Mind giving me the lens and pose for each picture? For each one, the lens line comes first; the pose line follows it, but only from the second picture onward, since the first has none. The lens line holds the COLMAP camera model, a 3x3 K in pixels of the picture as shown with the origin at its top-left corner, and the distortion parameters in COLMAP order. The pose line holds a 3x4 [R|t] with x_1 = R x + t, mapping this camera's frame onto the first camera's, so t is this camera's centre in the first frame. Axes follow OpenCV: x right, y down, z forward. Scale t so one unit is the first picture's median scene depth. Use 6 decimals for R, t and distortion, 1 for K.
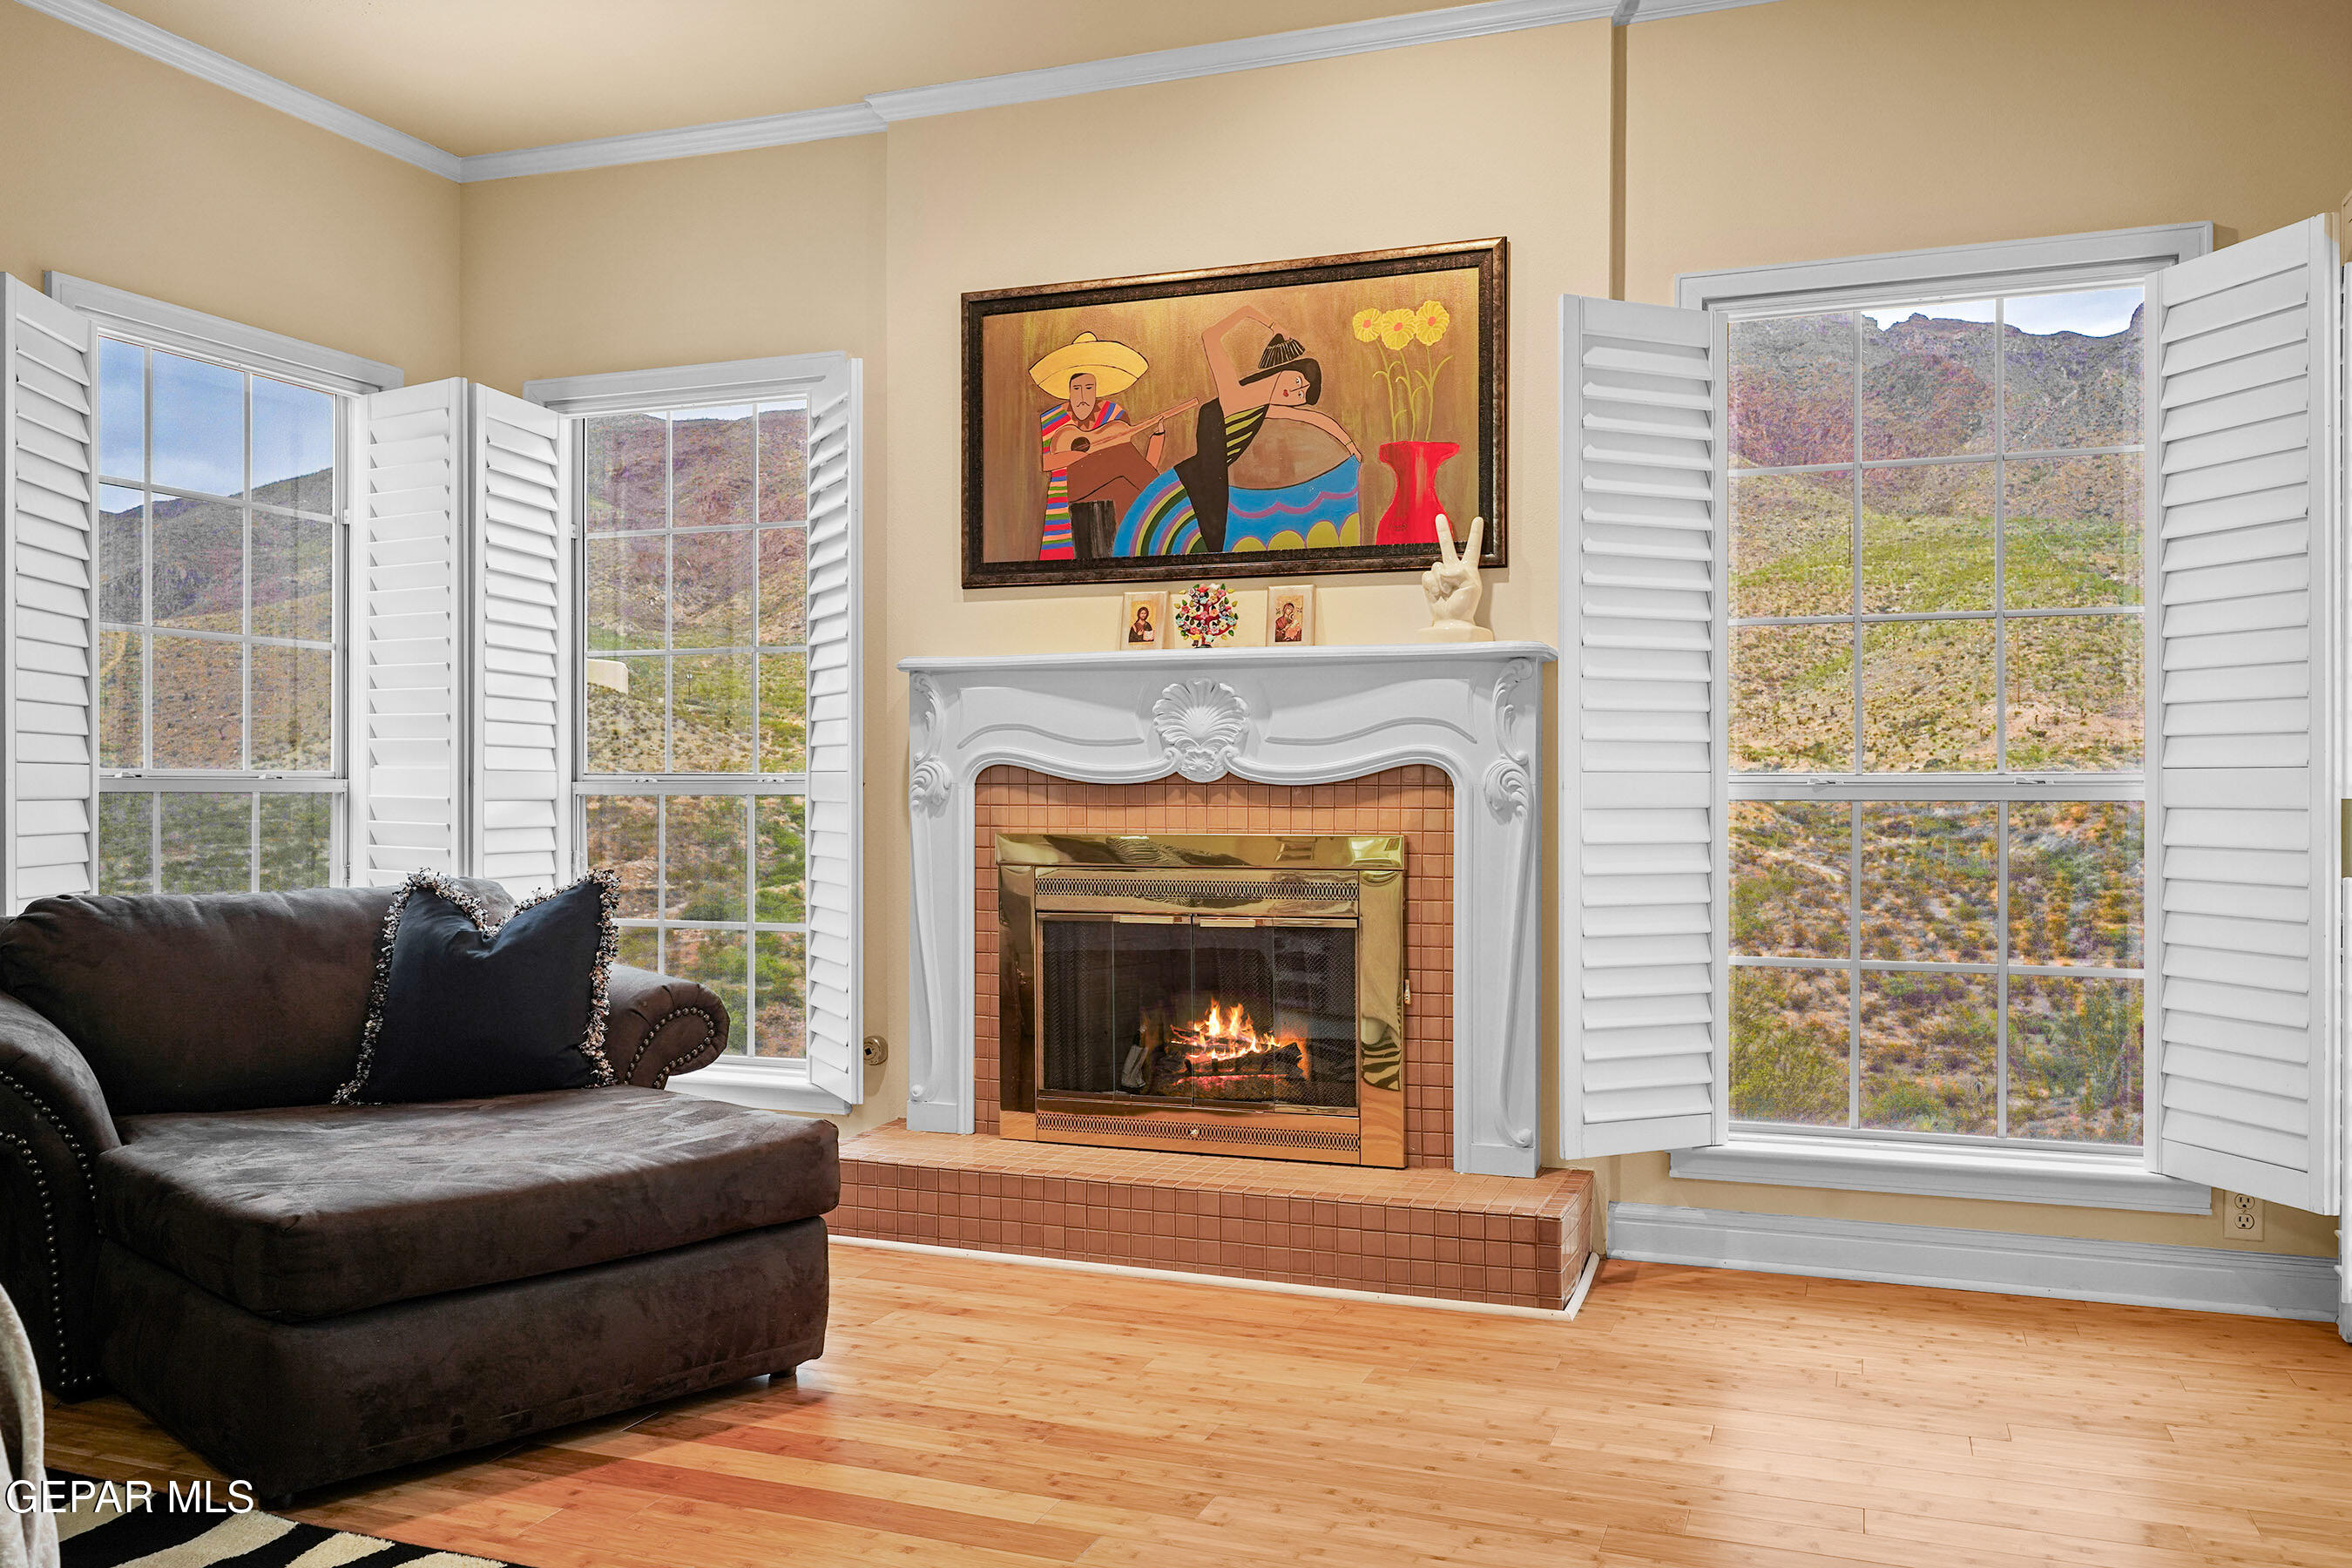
lens RADIAL K [[1855.1, 0, 1168.6], [0, 1855.1, 787.3], [0, 0, 1]] dist [-0.018005, -0.004332]
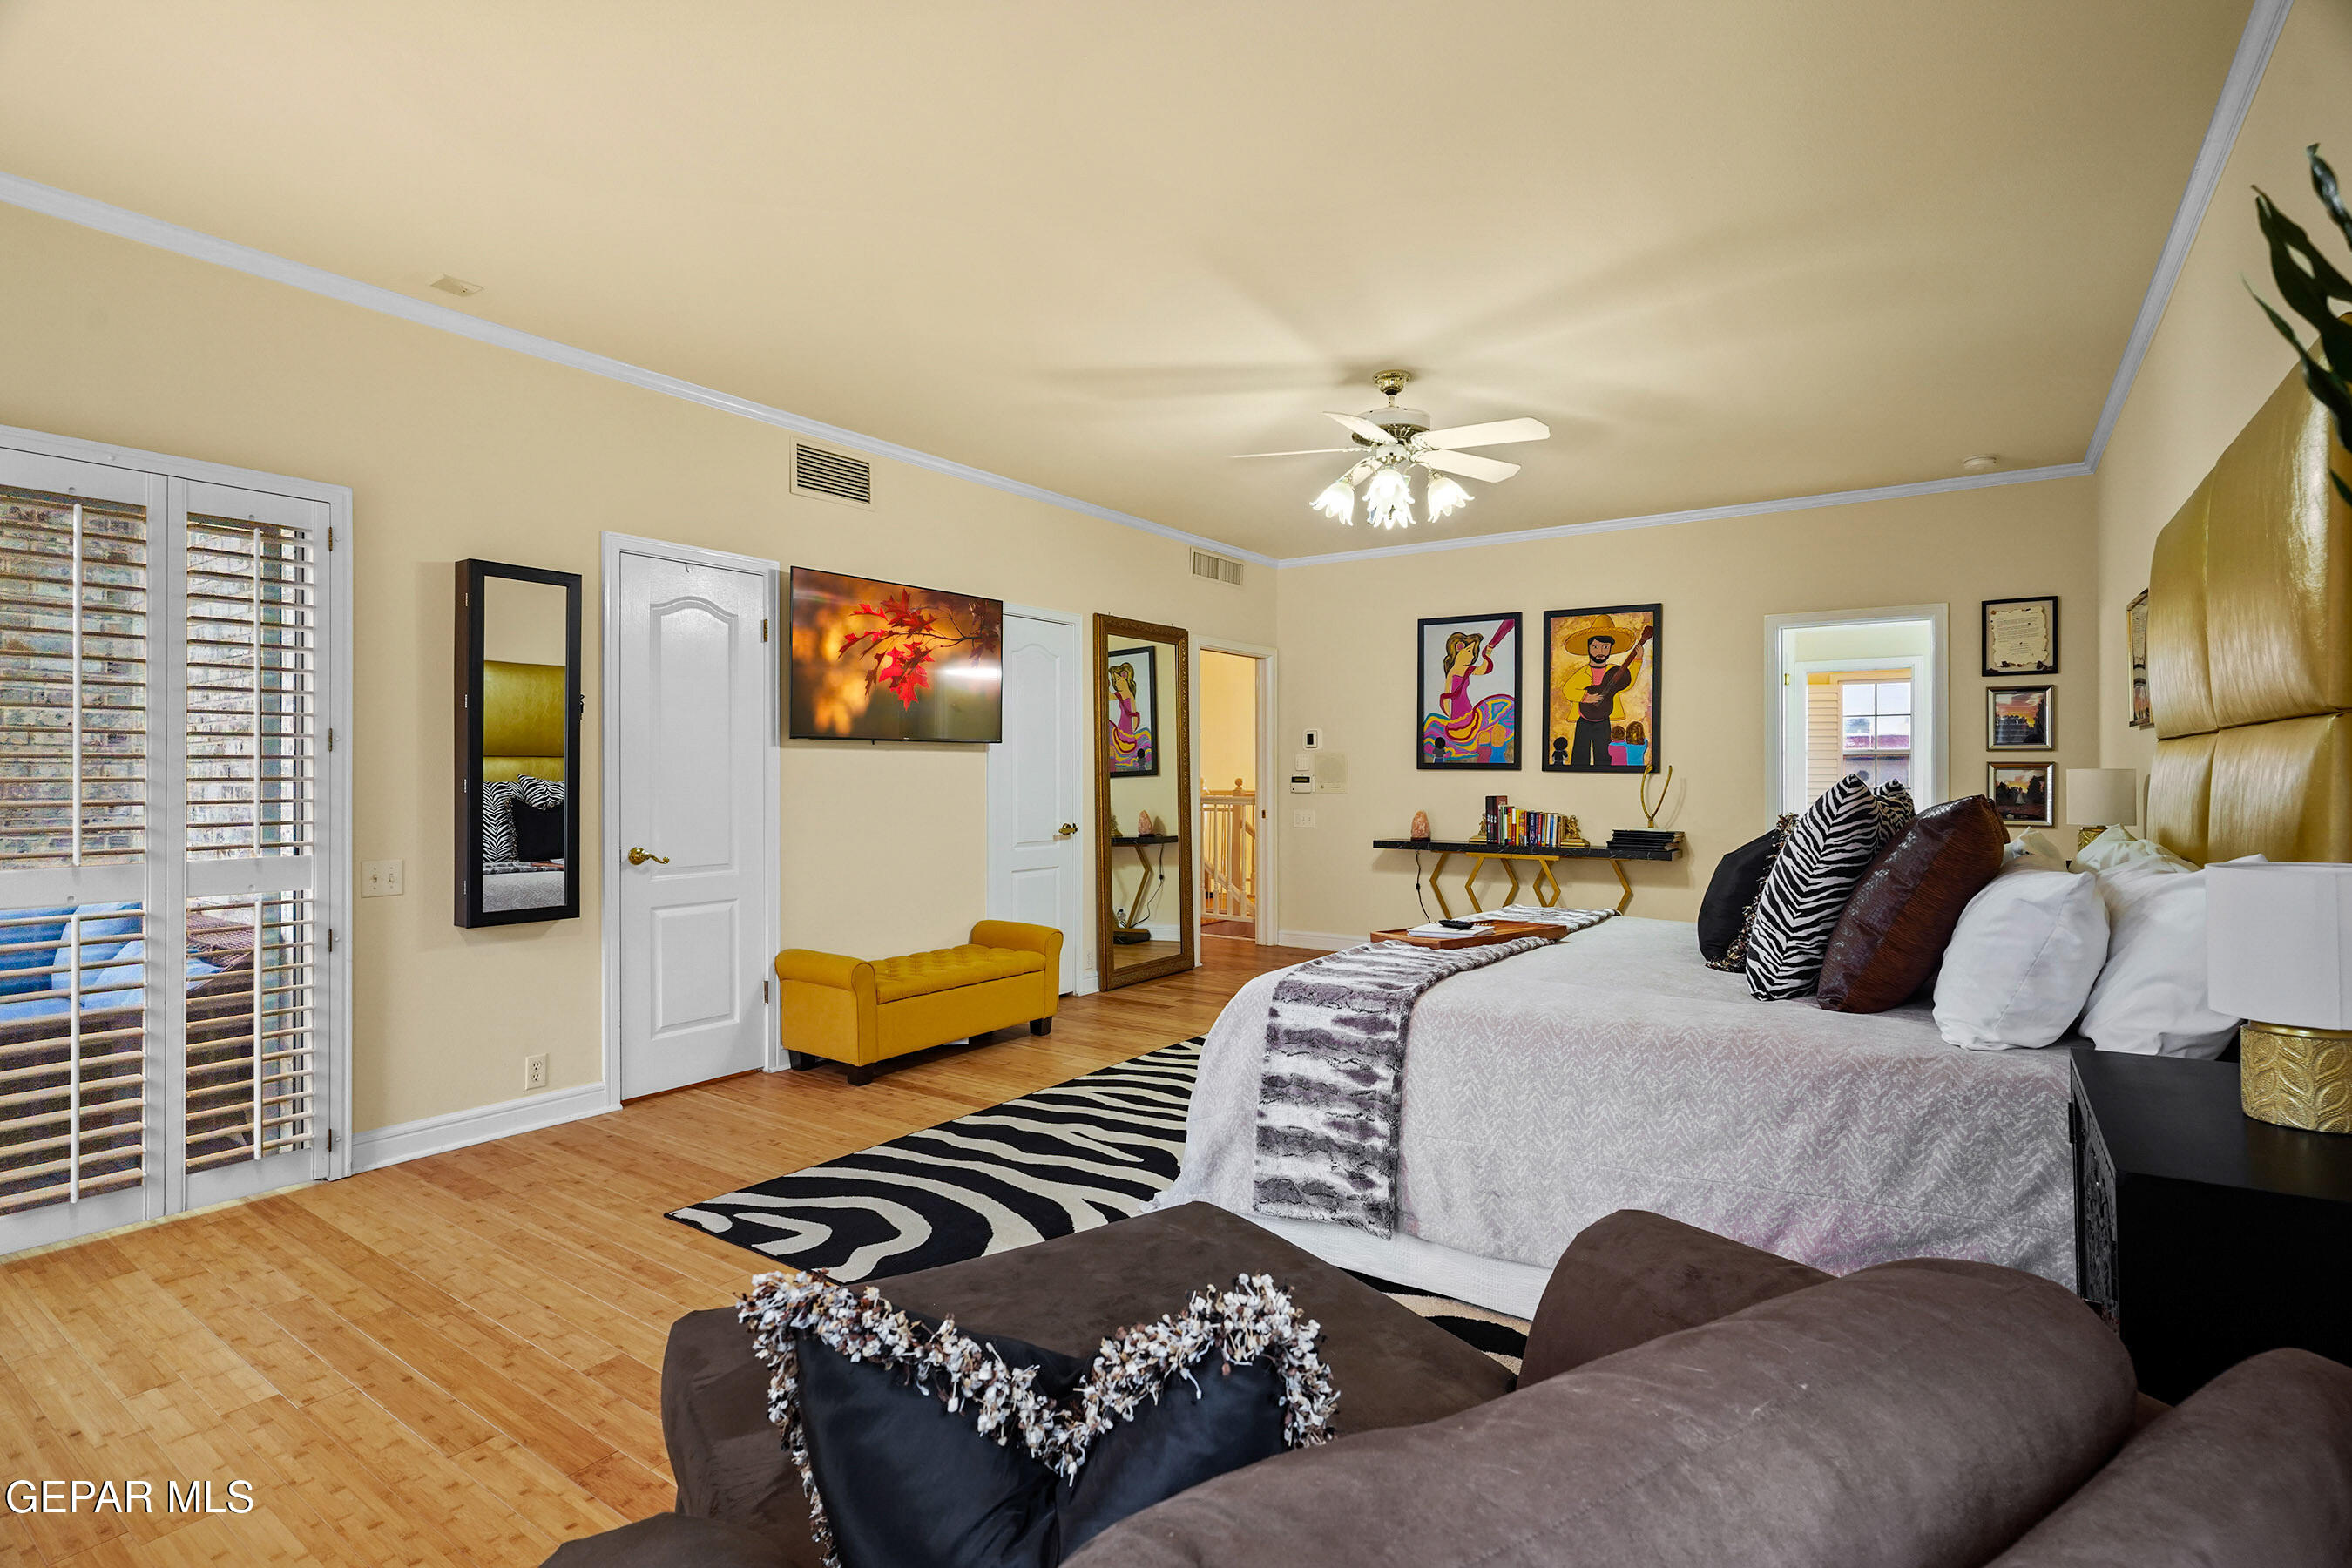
lens RADIAL K [[1129.9, 0, 1157.7], [0, 1129.9, 777.8], [0, 0, 1]] dist [-0.005291, 0.002935]
pose [[-0.967271, -0.002457, 0.253734, -0.404147], [-0.002359, 0.999997, 0.000689, -0.049920], [-0.253735, 0.000067, -0.967274, 1.121058]]
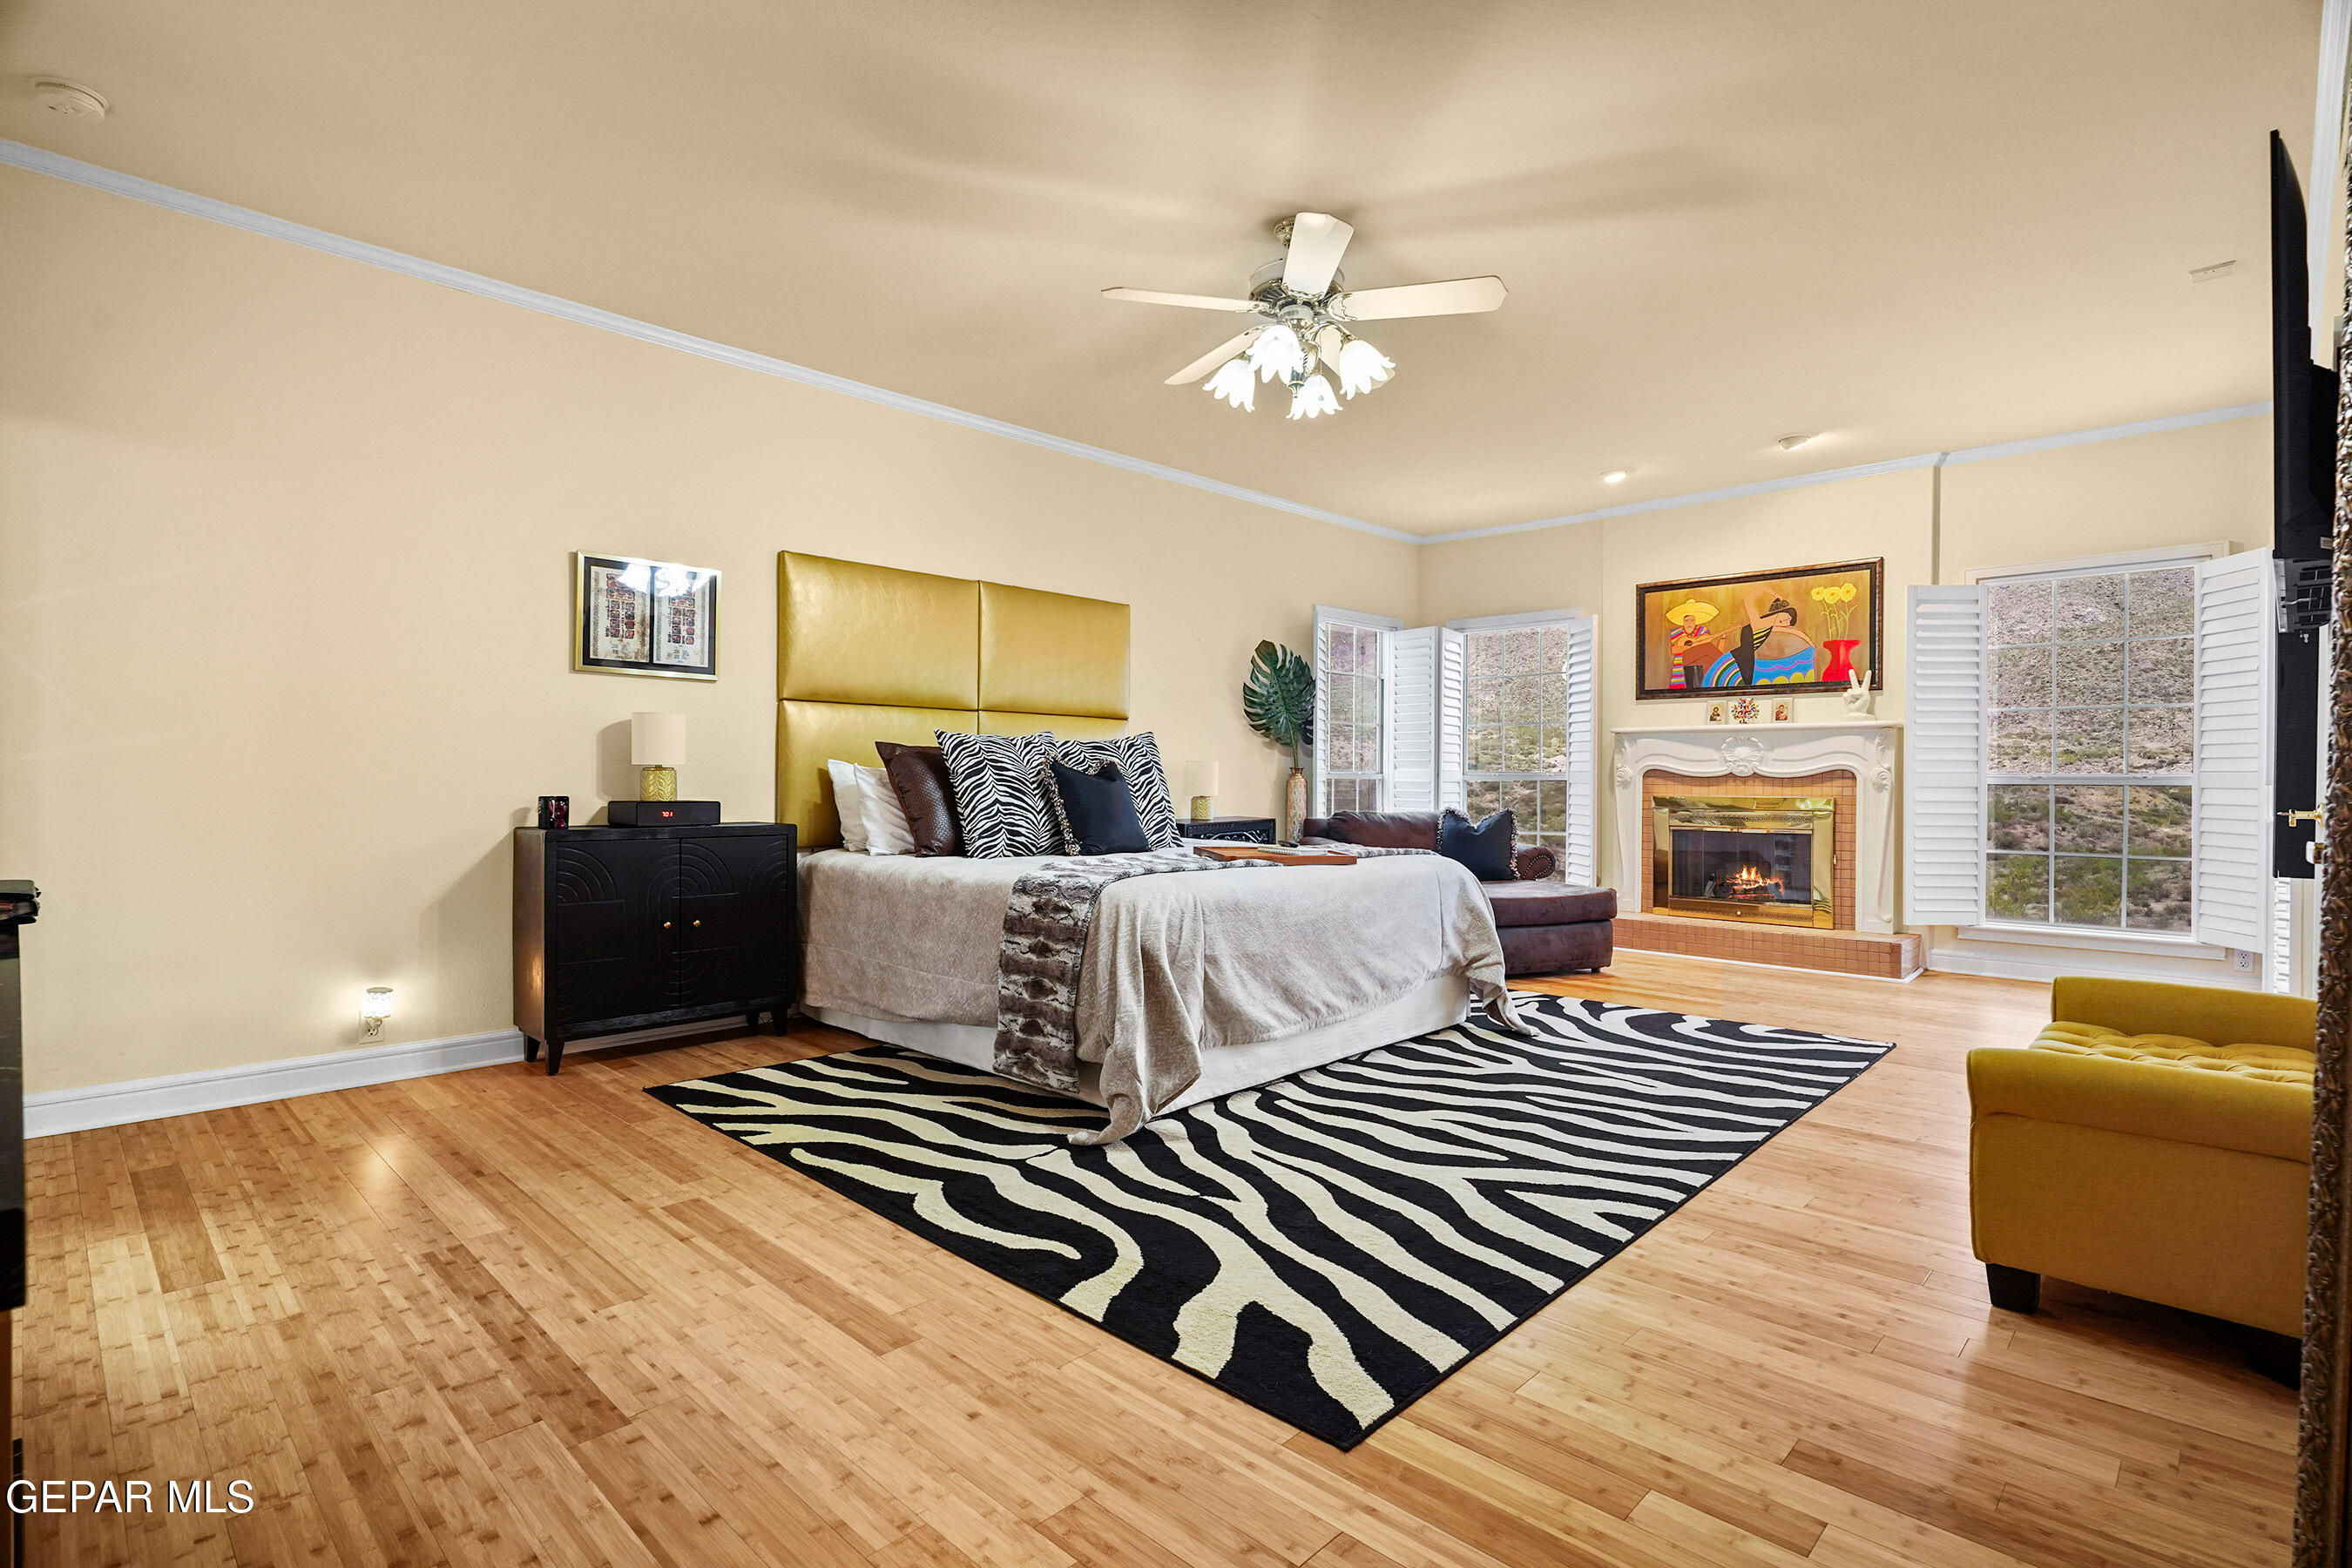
lens RADIAL K [[1129.9, 0, 1161.8], [0, 1129.9, 785.3], [0, 0, 1]] dist [-0.005291, 0.002935]
pose [[0.915569, 0.005526, -0.402124, -0.092587], [-0.002462, 0.999964, 0.008137, -0.000988], [0.402154, -0.006460, 0.915549, -0.770106]]
